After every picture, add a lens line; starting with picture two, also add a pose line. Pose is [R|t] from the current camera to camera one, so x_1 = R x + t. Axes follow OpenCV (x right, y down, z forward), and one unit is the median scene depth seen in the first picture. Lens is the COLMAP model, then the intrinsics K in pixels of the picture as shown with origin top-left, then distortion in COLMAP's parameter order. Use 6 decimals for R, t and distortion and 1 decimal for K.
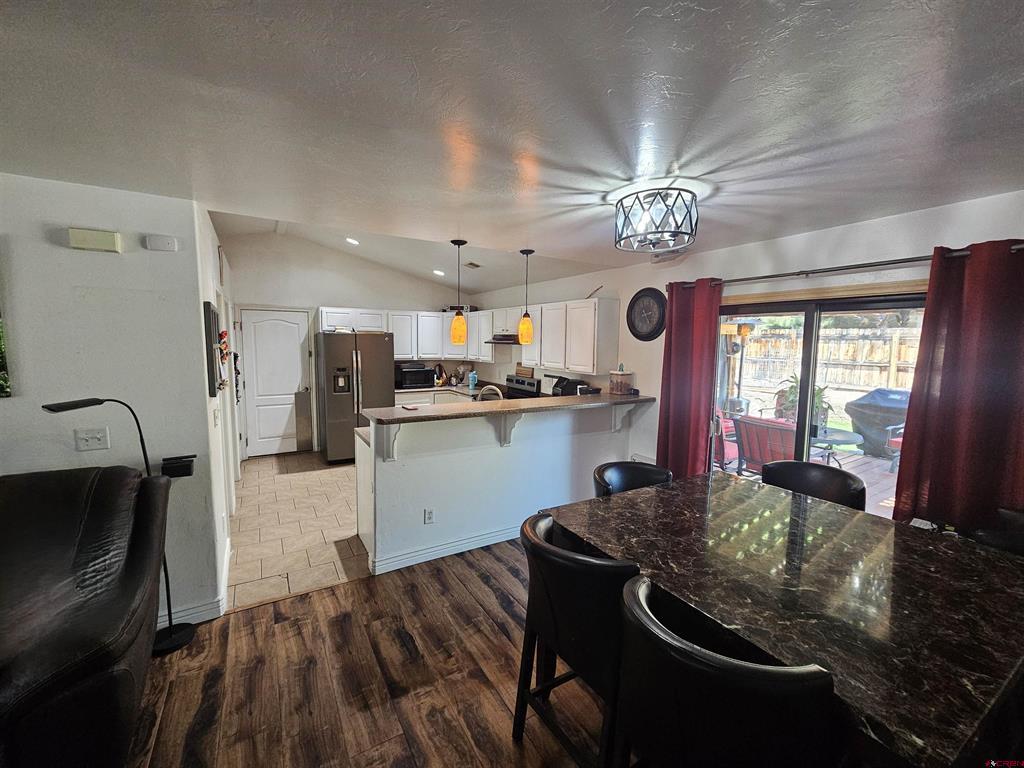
lens RADIAL K [[423.9, 0, 509.9], [0, 423.9, 384.2], [0, 0, 1]] dist [0.000048, -0.000131]
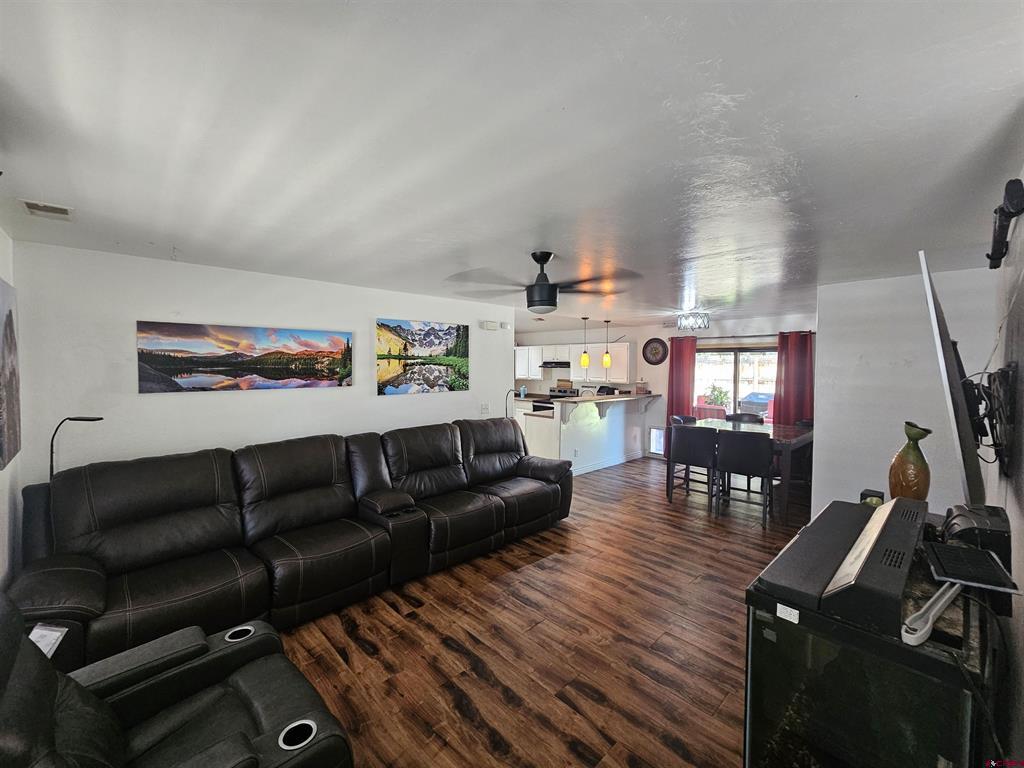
lens RADIAL K [[423.9, 0, 507.7], [0, 423.9, 382.9], [0, 0, 1]] dist [0.000048, -0.000131]
pose [[0.976059, -0.017172, 0.216828, -0.950069], [0.030184, 0.997927, -0.056840, 0.086341], [-0.215402, 0.062024, 0.974554, -0.922888]]
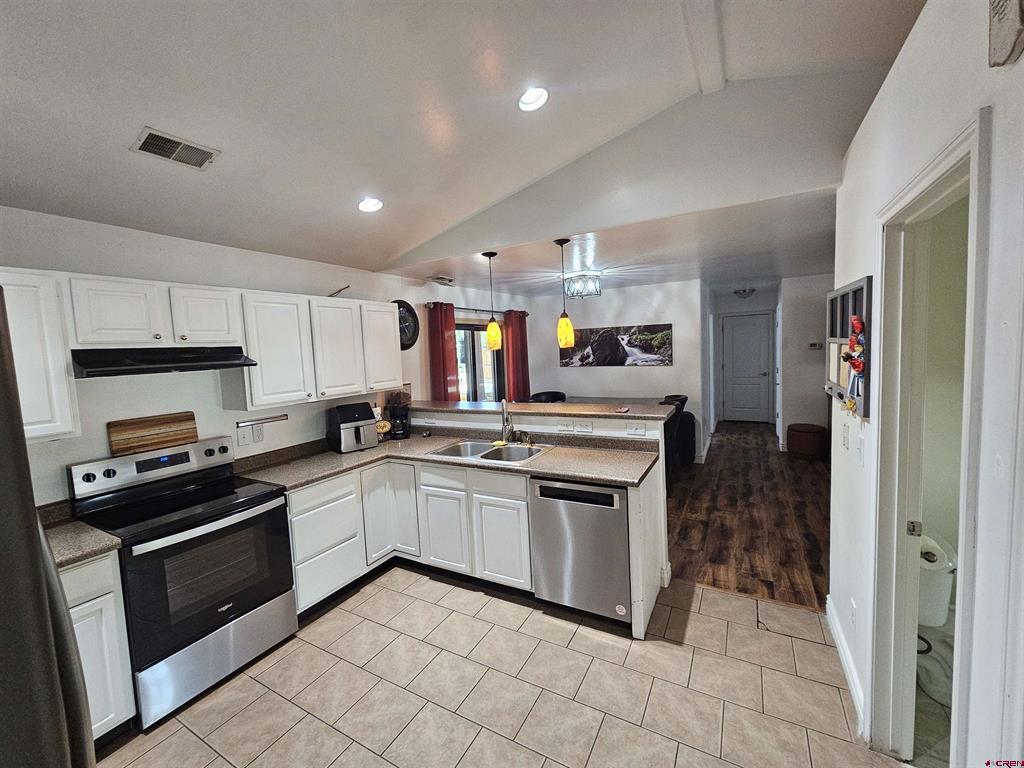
lens RADIAL K [[423.9, 0, 507.5], [0, 423.9, 380.0], [0, 0, 1]] dist [0.000048, -0.000131]
pose [[-0.497667, -0.055629, 0.865582, -0.916473], [0.130933, 0.981687, 0.138371, -0.176203], [-0.857429, 0.182196, -0.481270, 1.633738]]
